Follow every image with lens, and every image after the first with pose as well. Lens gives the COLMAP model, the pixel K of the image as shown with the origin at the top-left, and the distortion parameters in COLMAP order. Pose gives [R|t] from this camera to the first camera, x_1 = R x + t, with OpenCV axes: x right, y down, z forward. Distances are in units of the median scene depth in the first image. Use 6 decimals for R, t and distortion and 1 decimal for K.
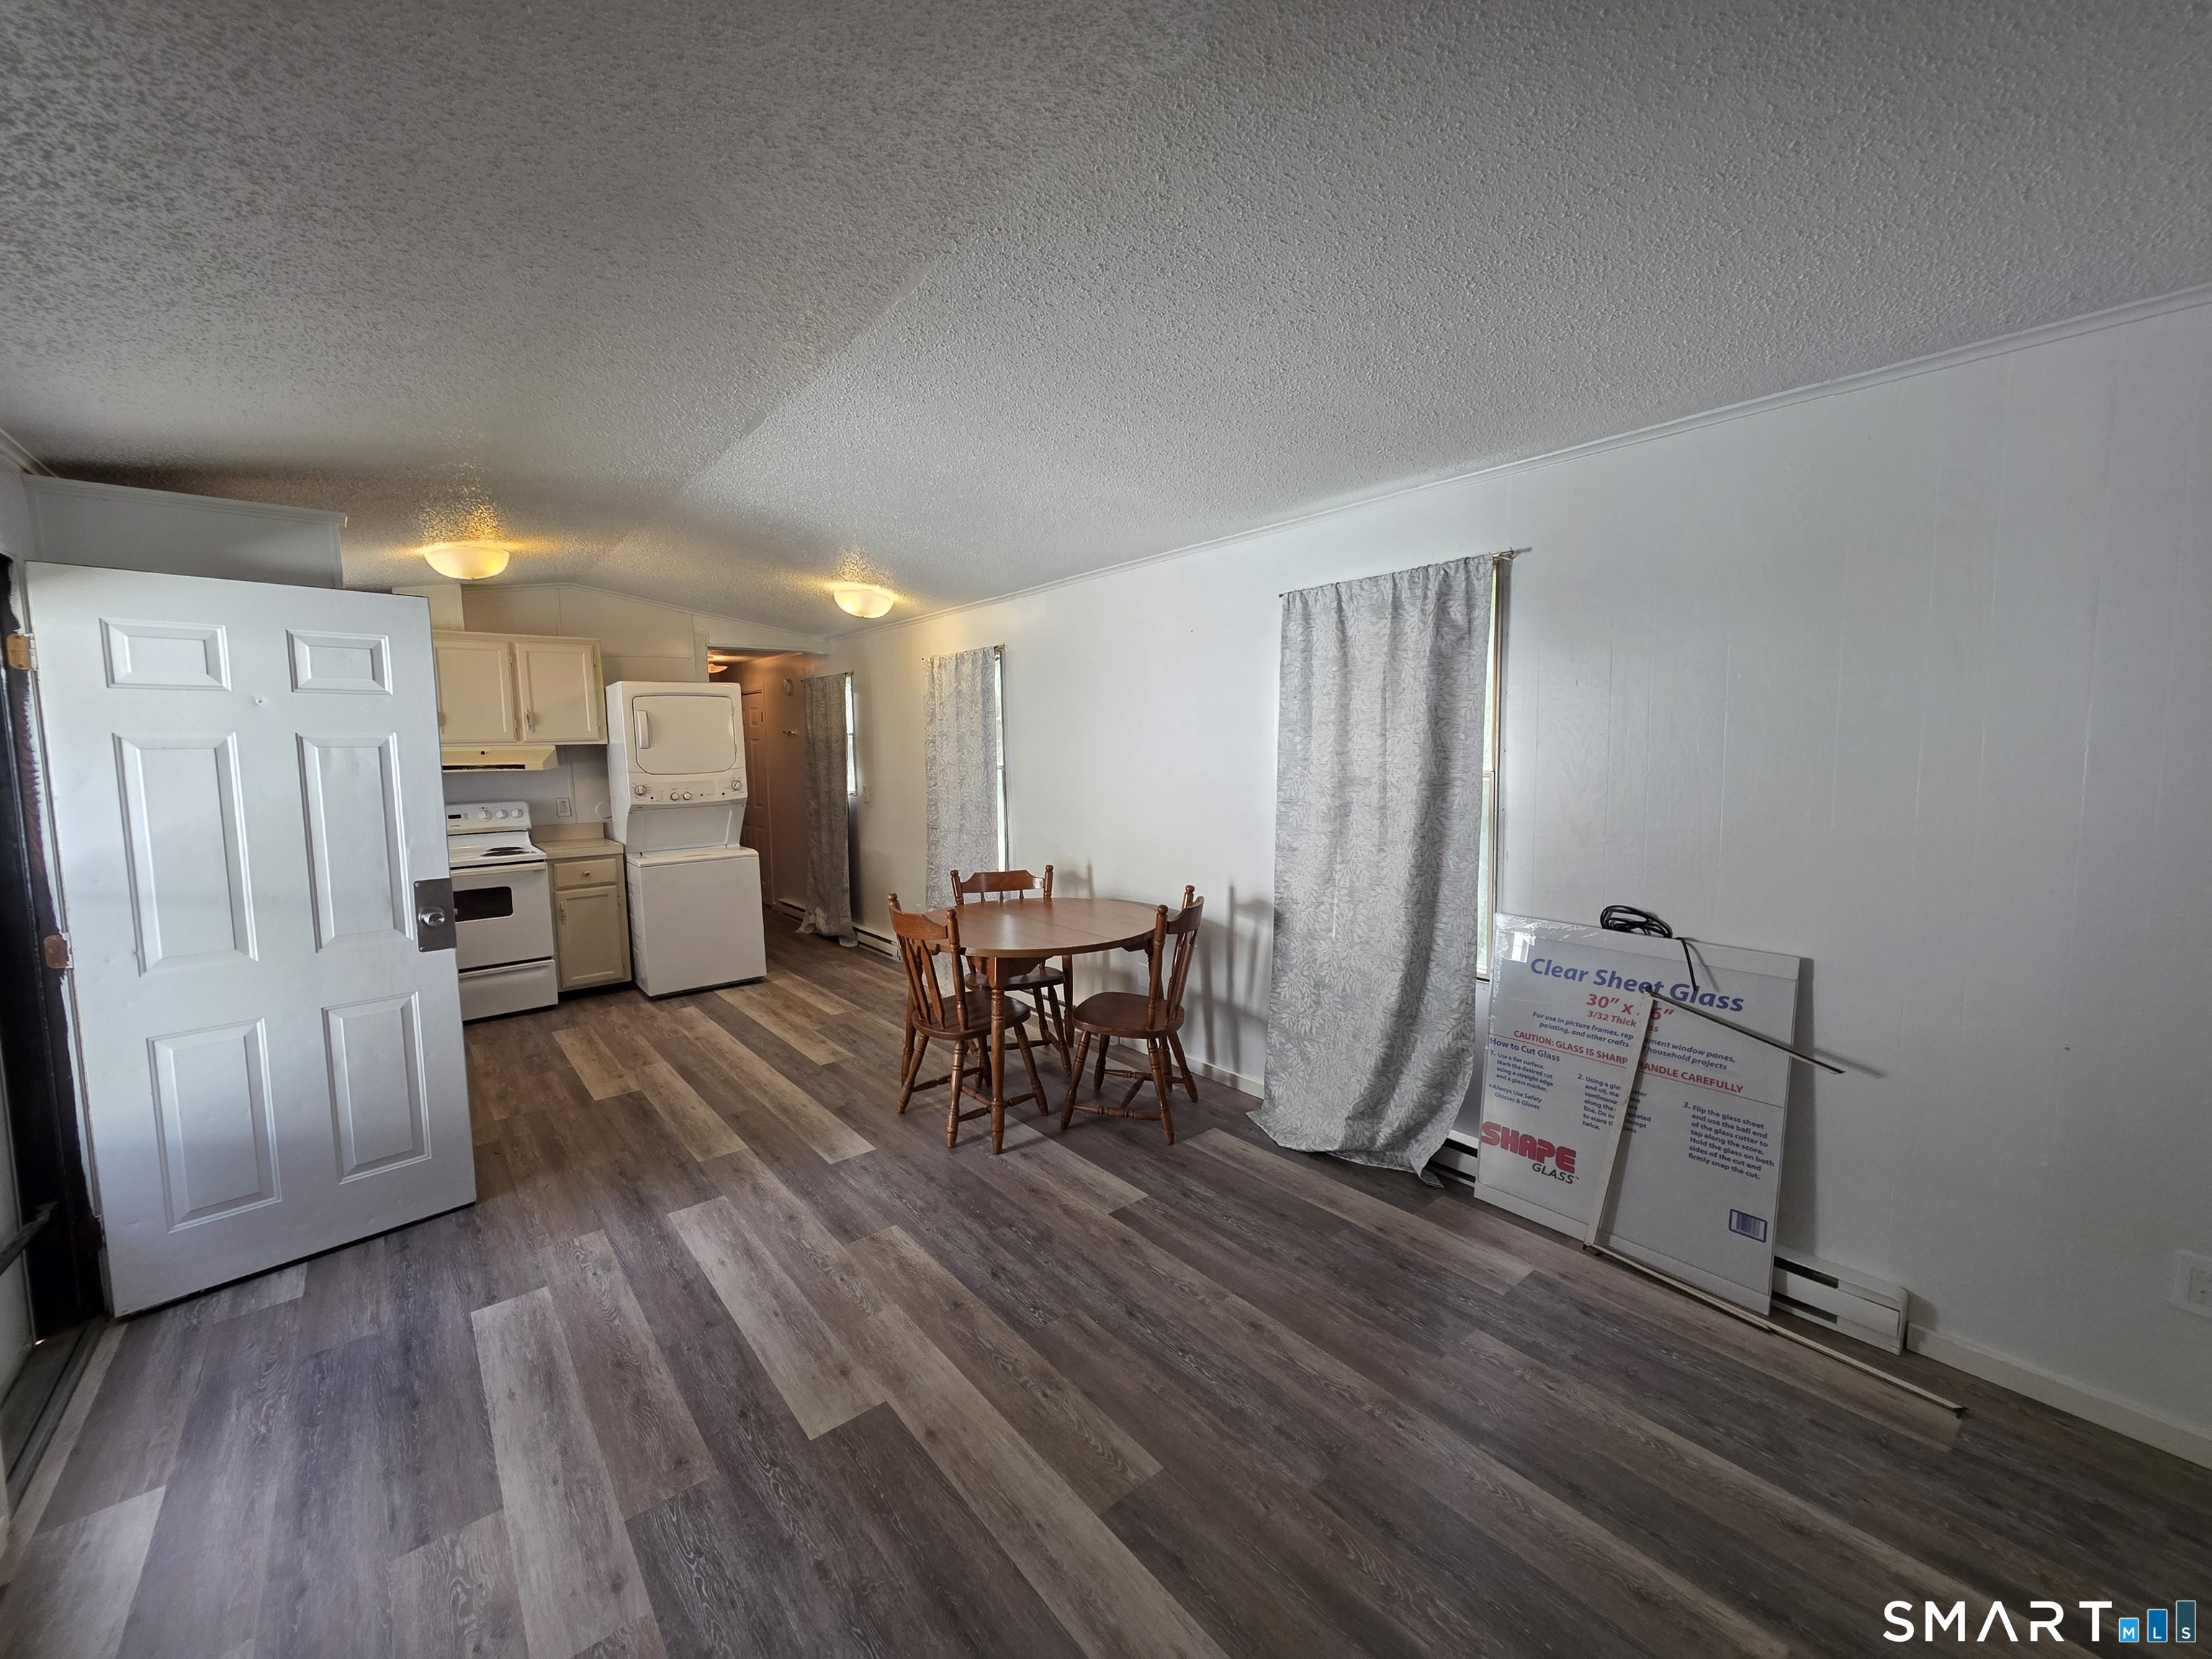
lens RADIAL K [[882.7, 0, 1102.1], [0, 882.7, 819.2], [0, 0, 1]] dist [-0.001131, 0.001692]
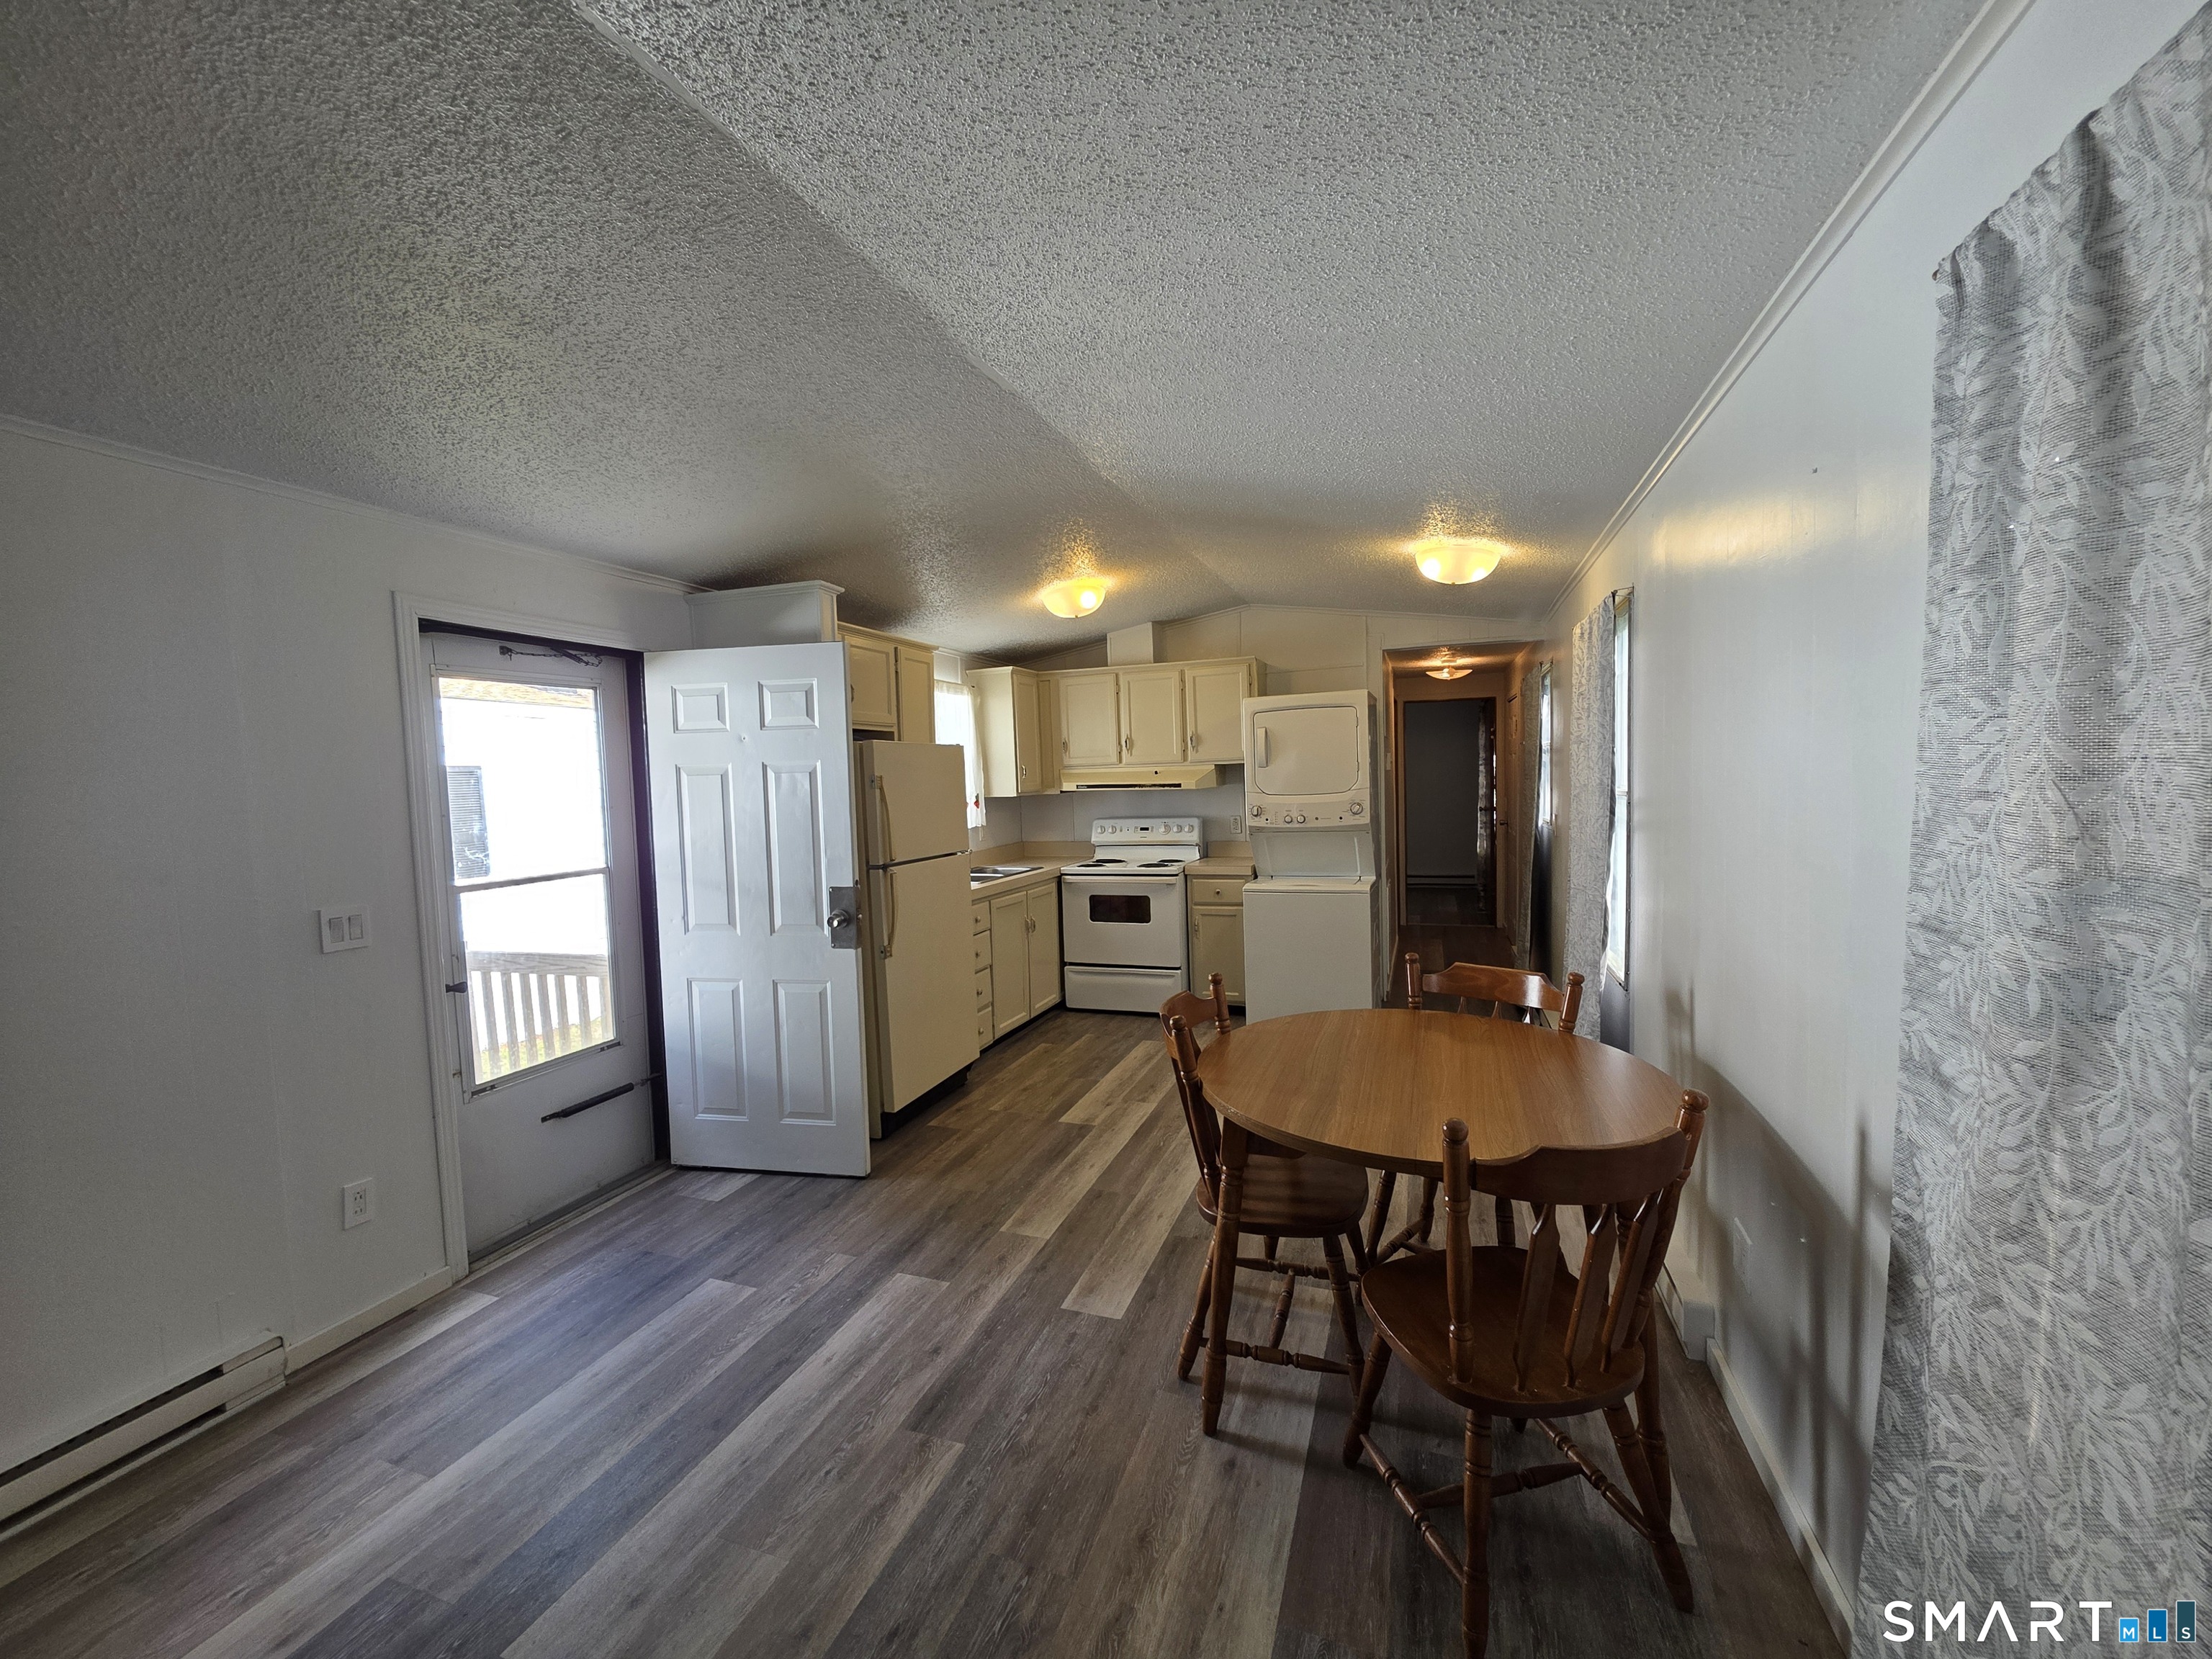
lens RADIAL K [[882.7, 0, 1107.6], [0, 882.7, 833.3], [0, 0, 1]] dist [-0.001131, 0.001692]
pose [[0.511526, 0.055259, -0.857489, 0.379225], [-0.055001, 0.997989, 0.031503, -0.053945], [0.857506, 0.031048, 0.513536, 0.675609]]
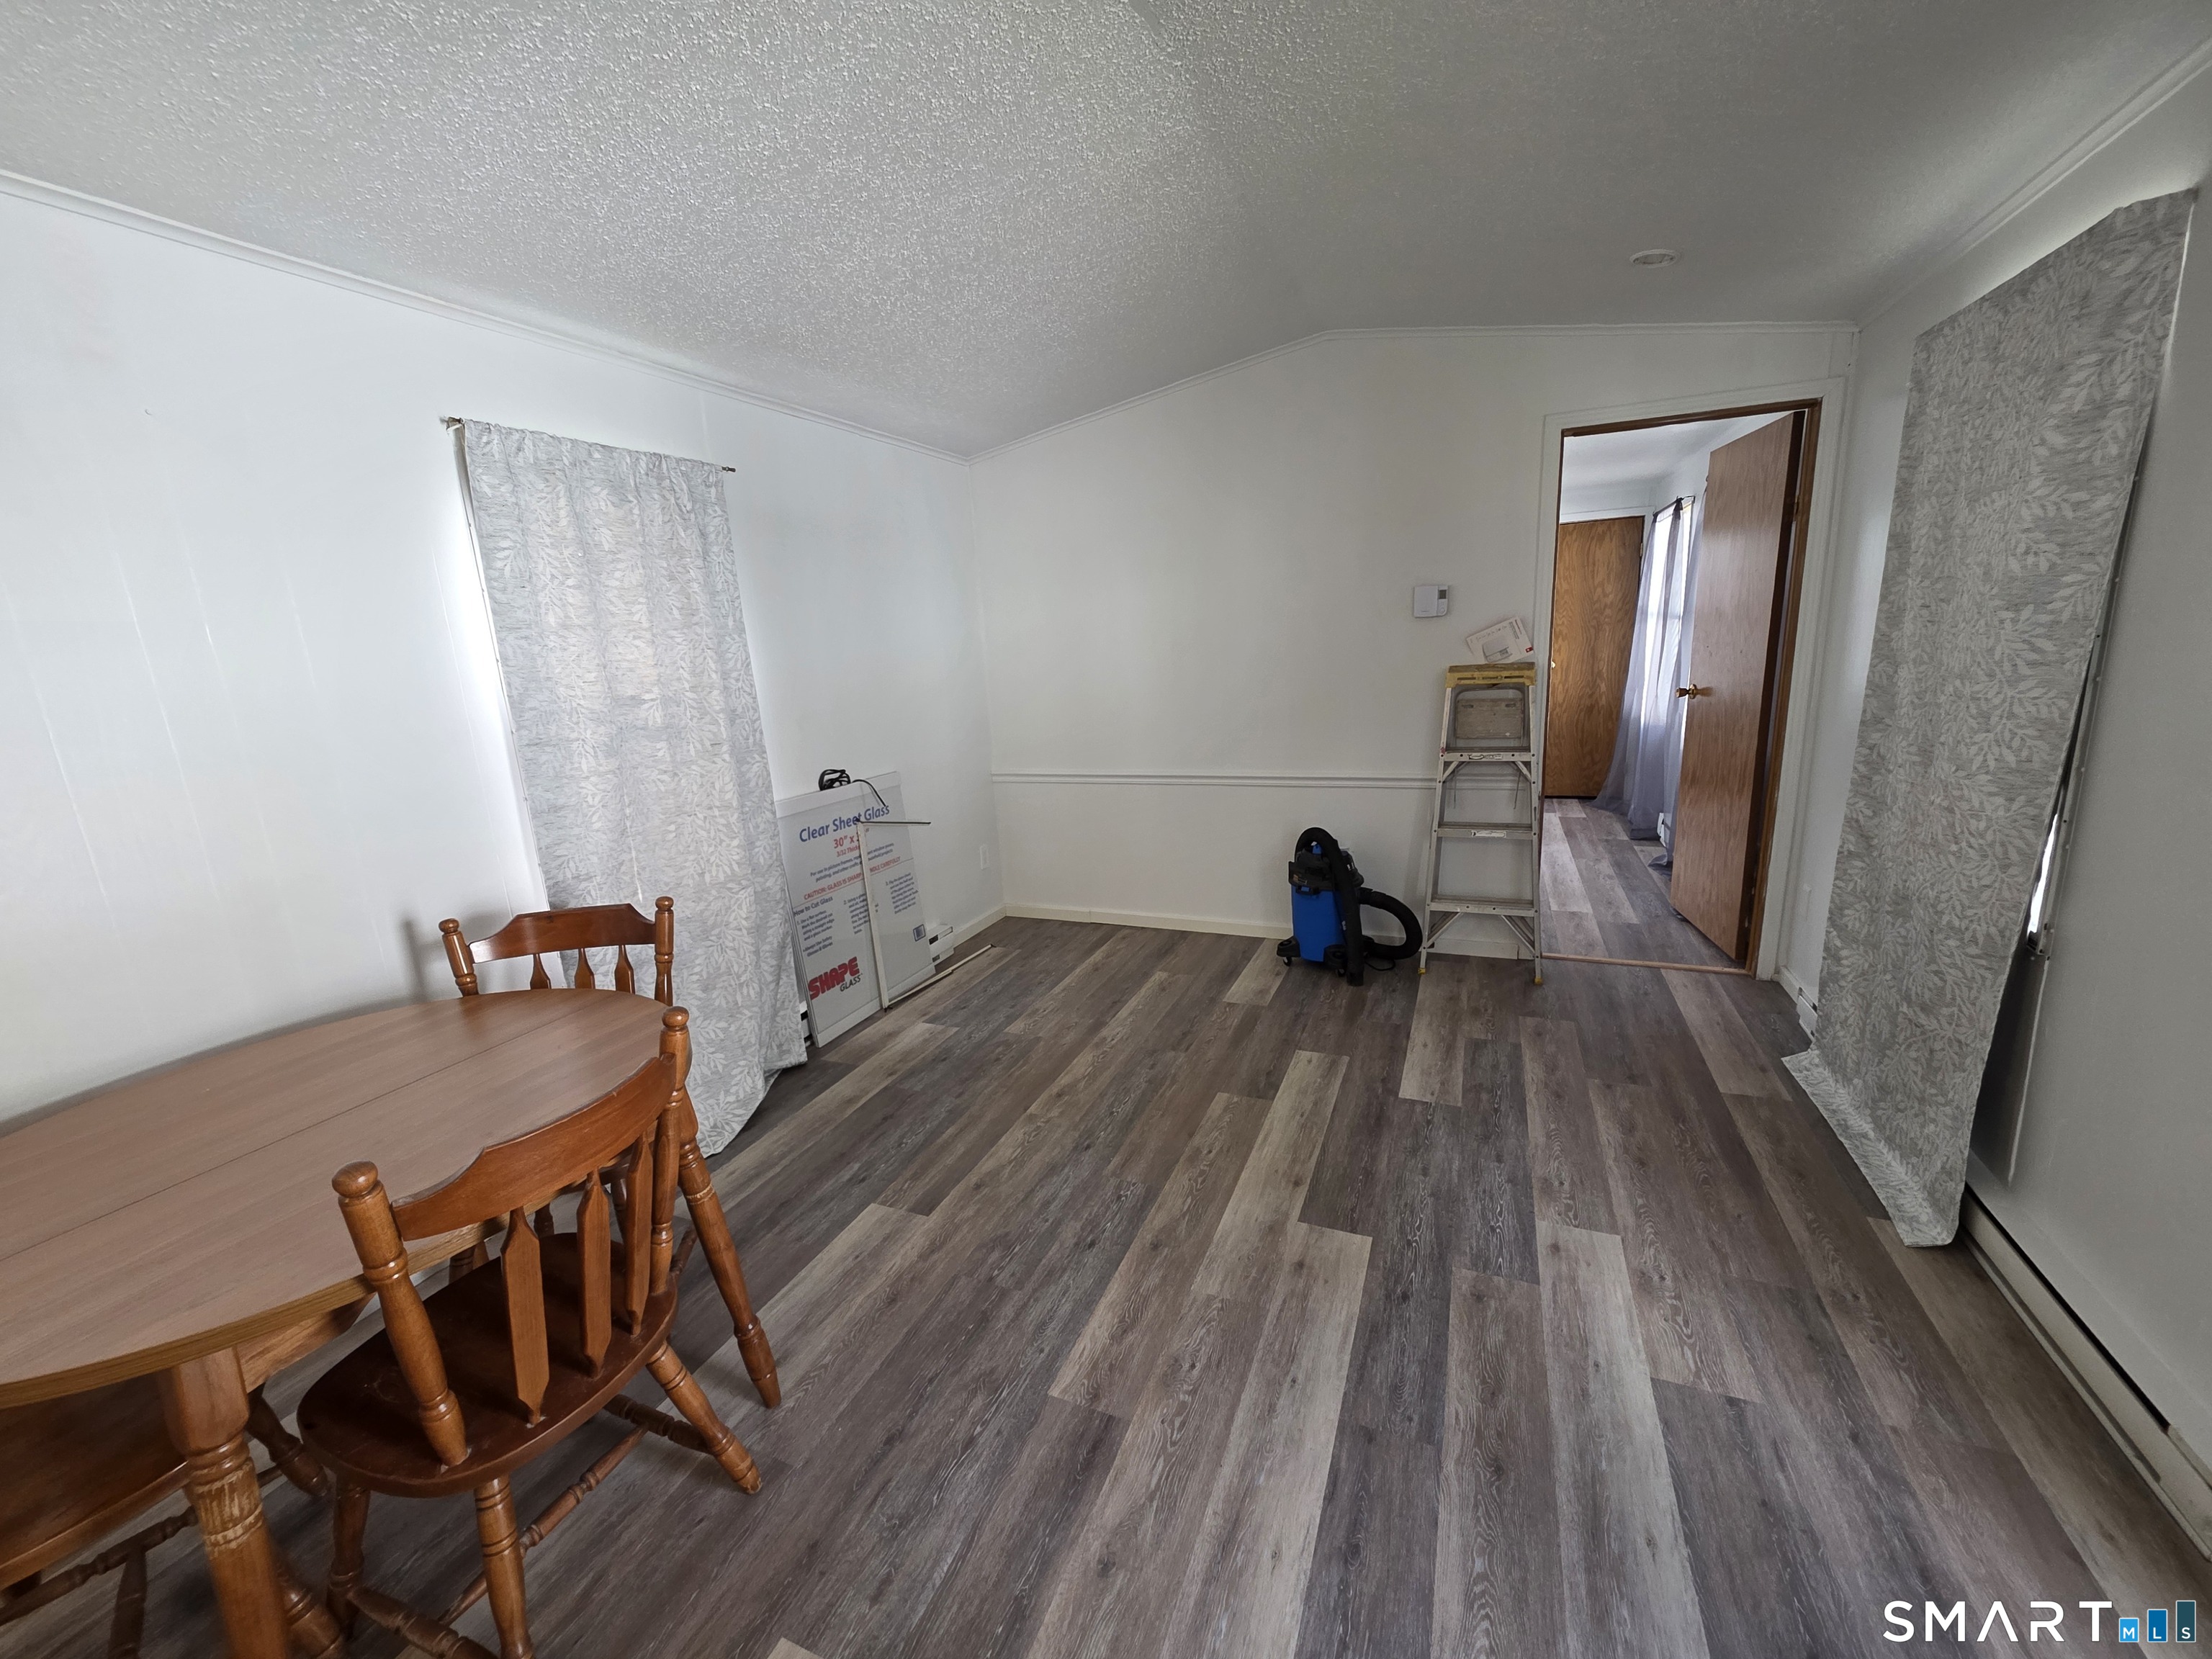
lens RADIAL K [[882.7, 0, 1096.4], [0, 882.7, 832.8], [0, 0, 1]] dist [-0.001131, 0.001692]
pose [[-0.455226, -0.145731, 0.878369, -0.692125], [0.147674, 0.960494, 0.235890, -0.057536], [-0.878044, 0.237096, -0.415721, 1.065337]]
